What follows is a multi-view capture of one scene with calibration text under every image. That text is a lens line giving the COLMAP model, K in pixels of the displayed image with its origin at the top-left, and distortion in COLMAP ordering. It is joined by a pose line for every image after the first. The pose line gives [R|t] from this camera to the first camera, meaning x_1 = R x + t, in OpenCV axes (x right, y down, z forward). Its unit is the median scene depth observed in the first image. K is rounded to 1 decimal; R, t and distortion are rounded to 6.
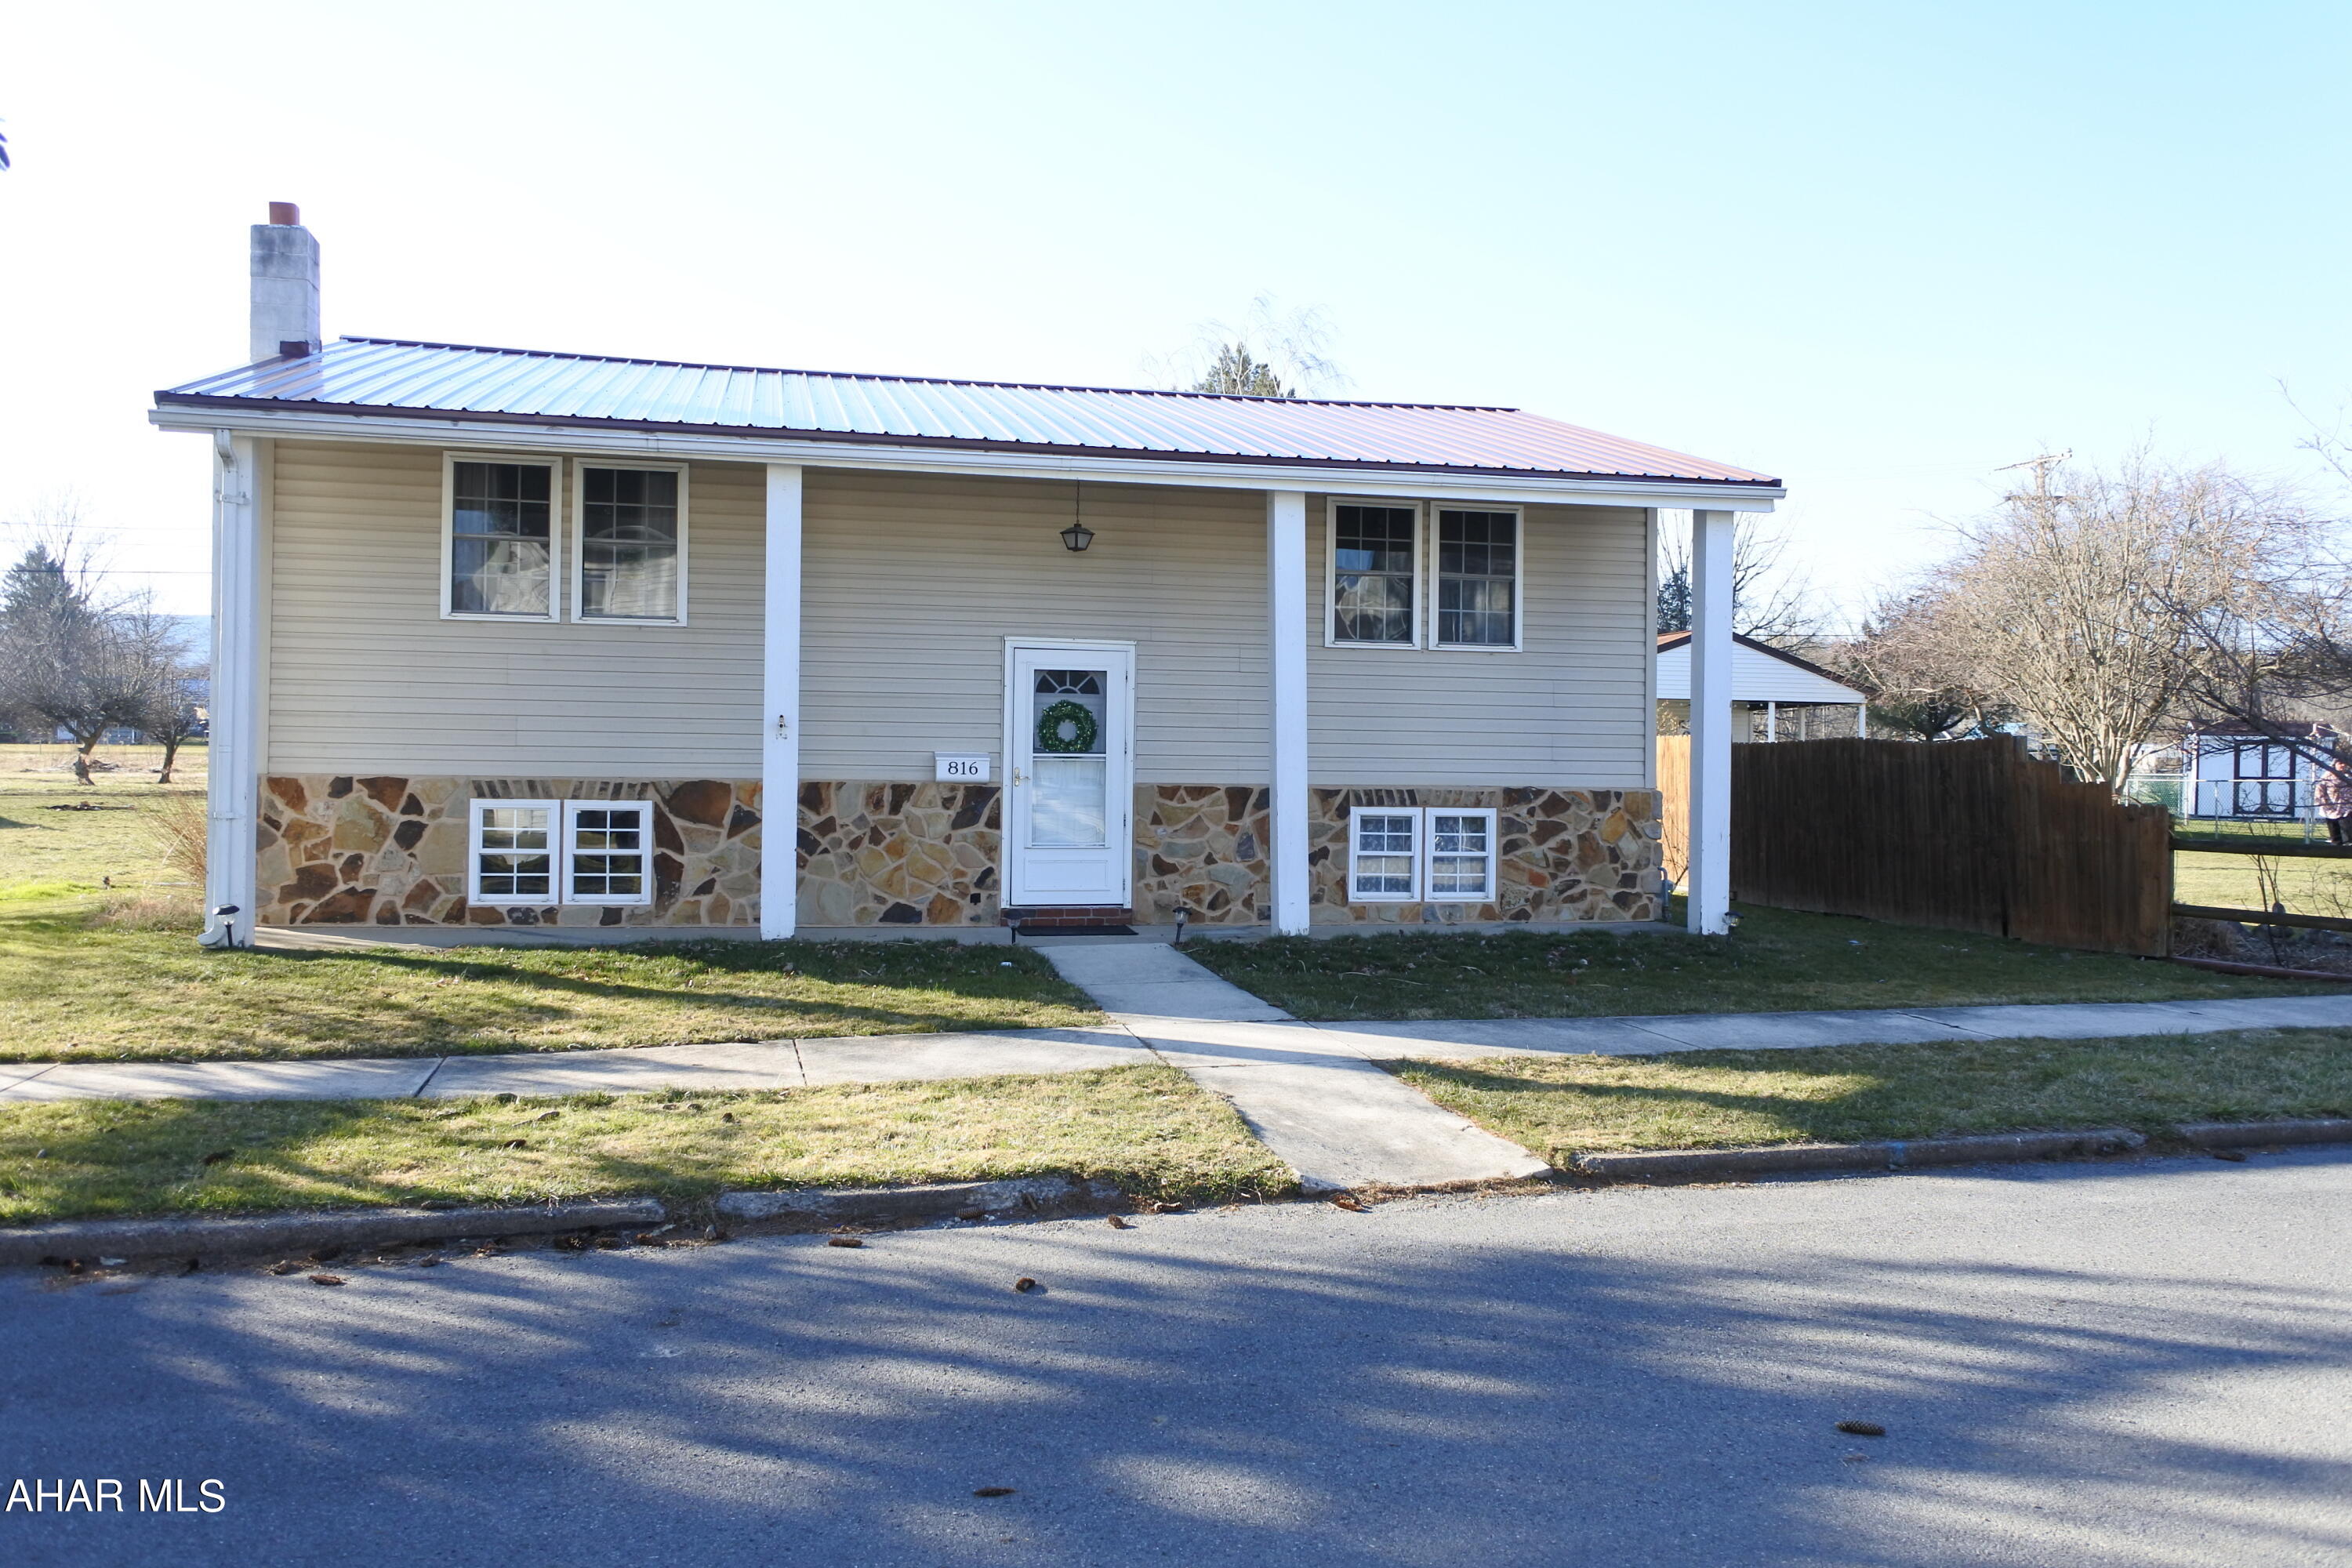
lens RADIAL K [[1840.6, 0, 1175.1], [0, 1840.6, 792.7], [0, 0, 1]] dist [0.004708, -0.004255]
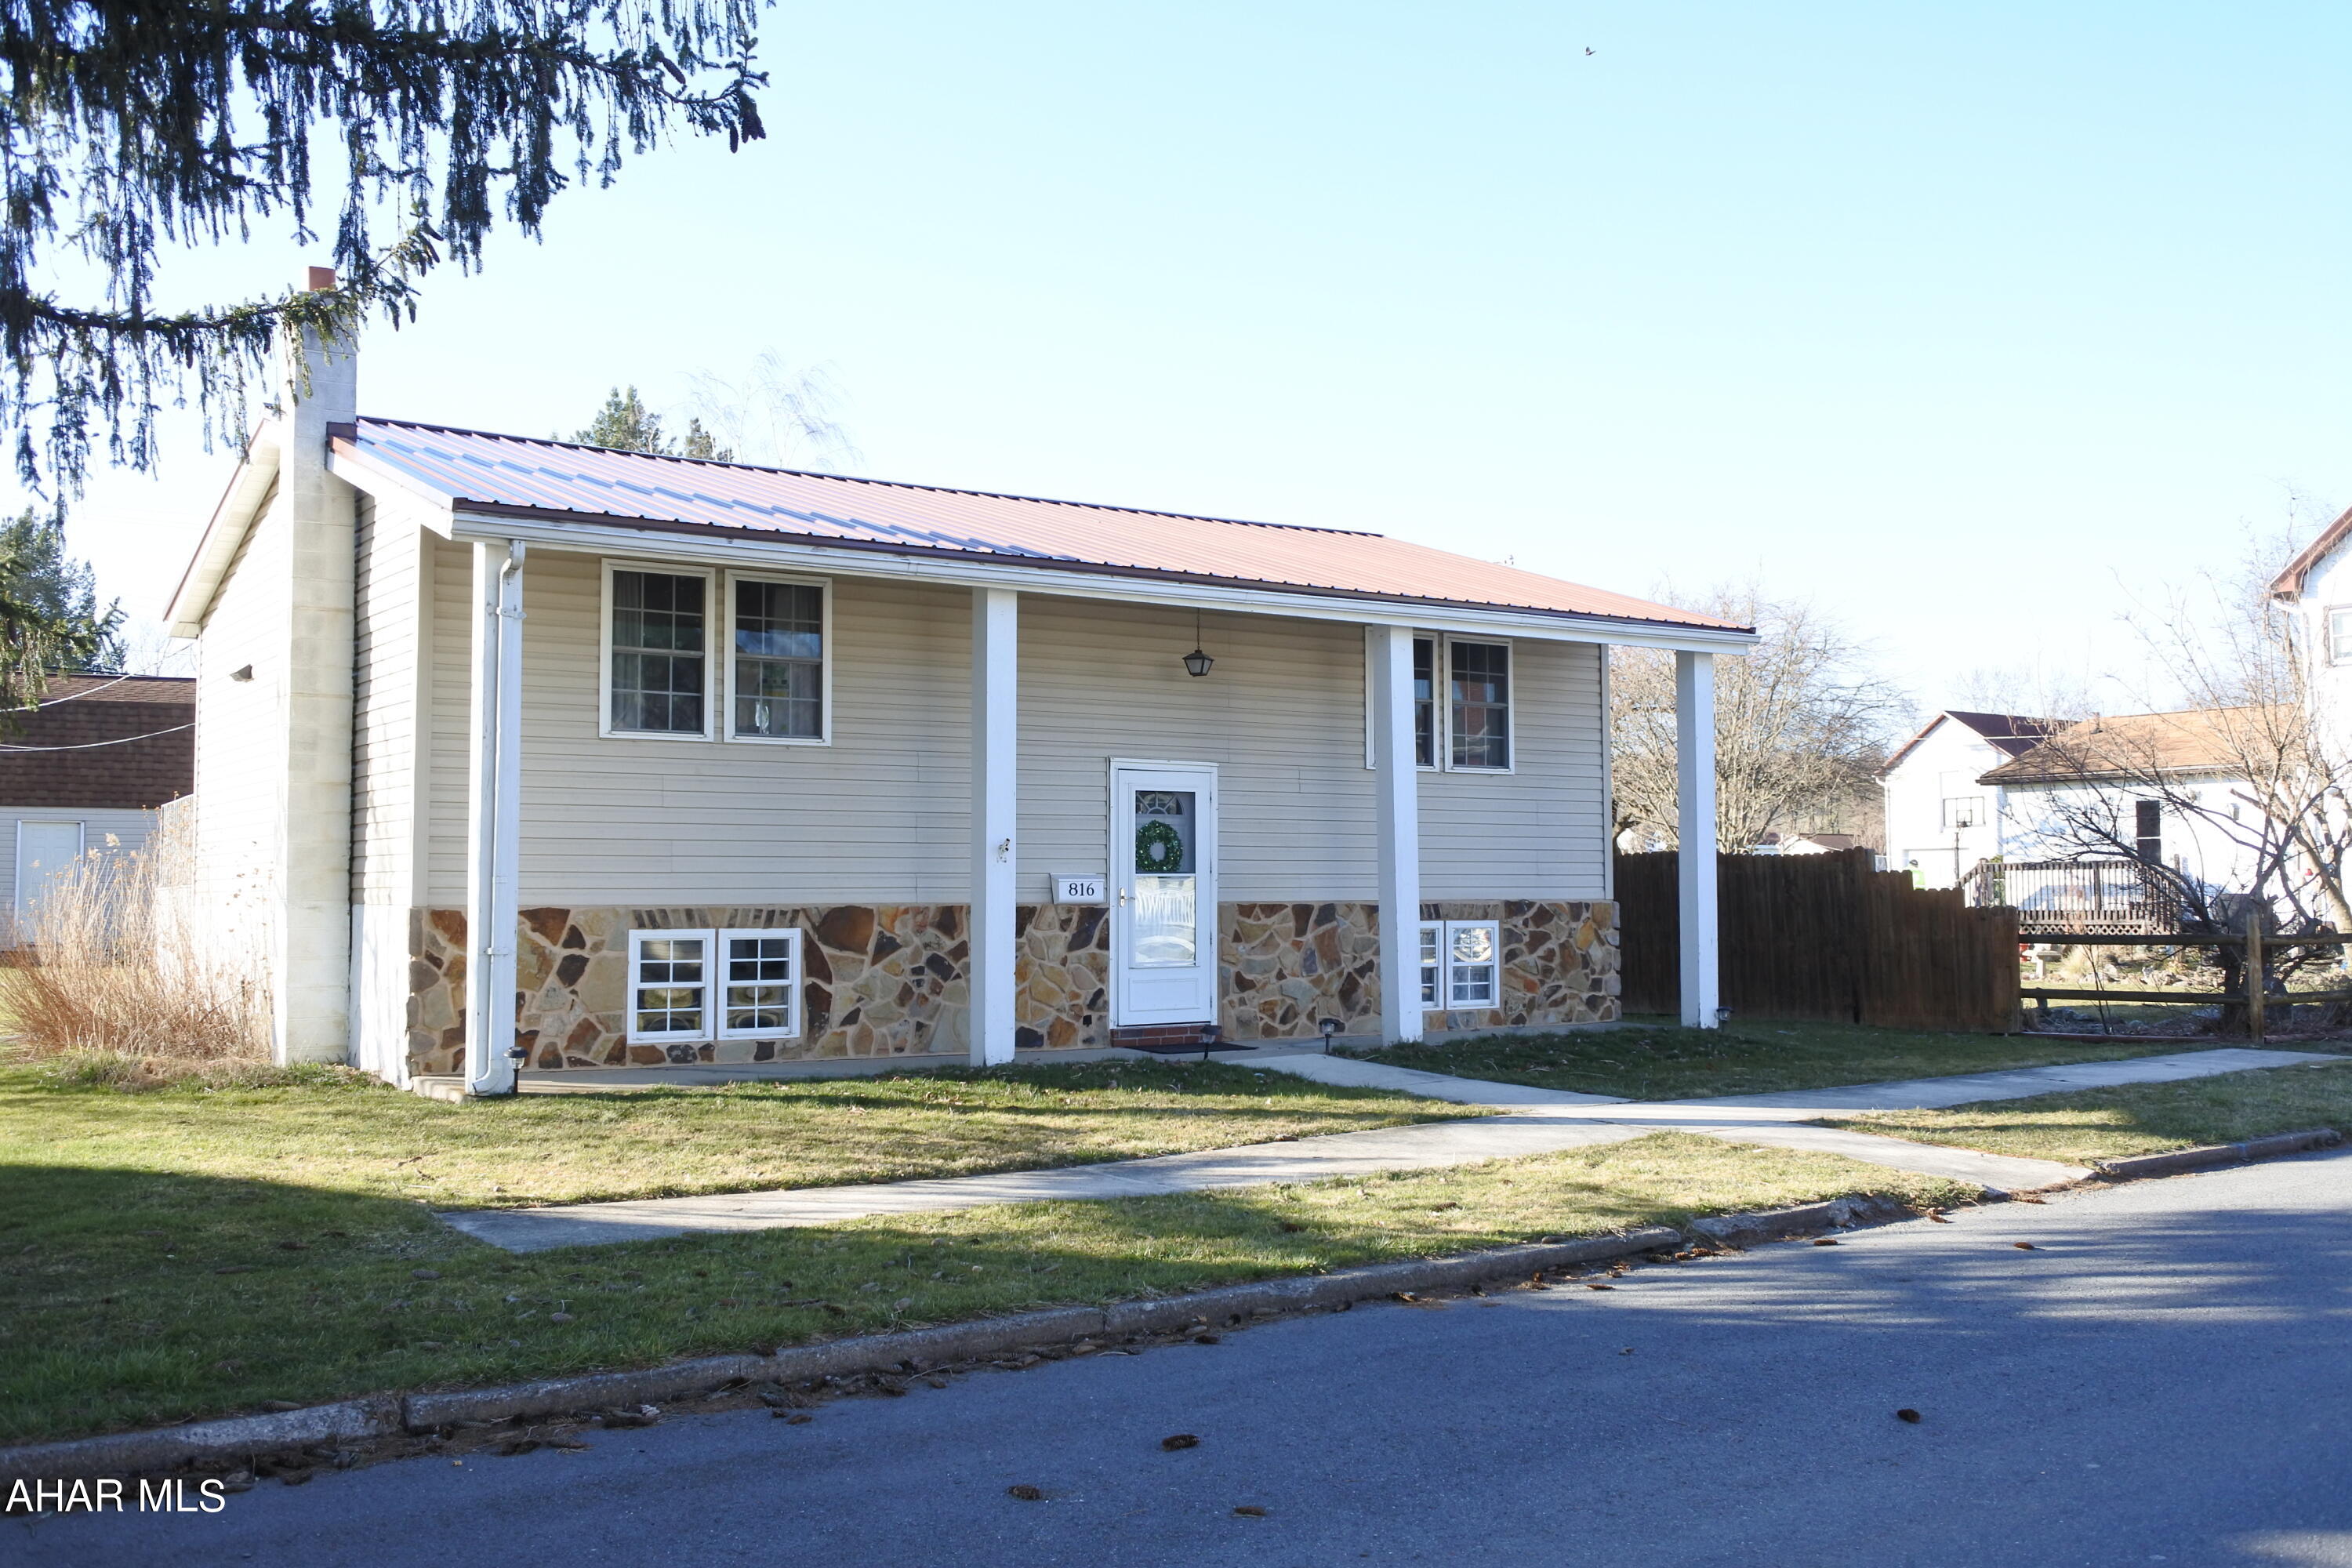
lens RADIAL K [[2224.2, 0, 1179.1], [0, 2224.2, 796.7], [0, 0, 1]] dist [-0.026735, 0.000000]
pose [[0.927730, 0.001260, 0.373249, -0.519438], [0.018440, 0.998618, -0.049205, -0.003308], [-0.372795, 0.052532, 0.926425, -0.141067]]
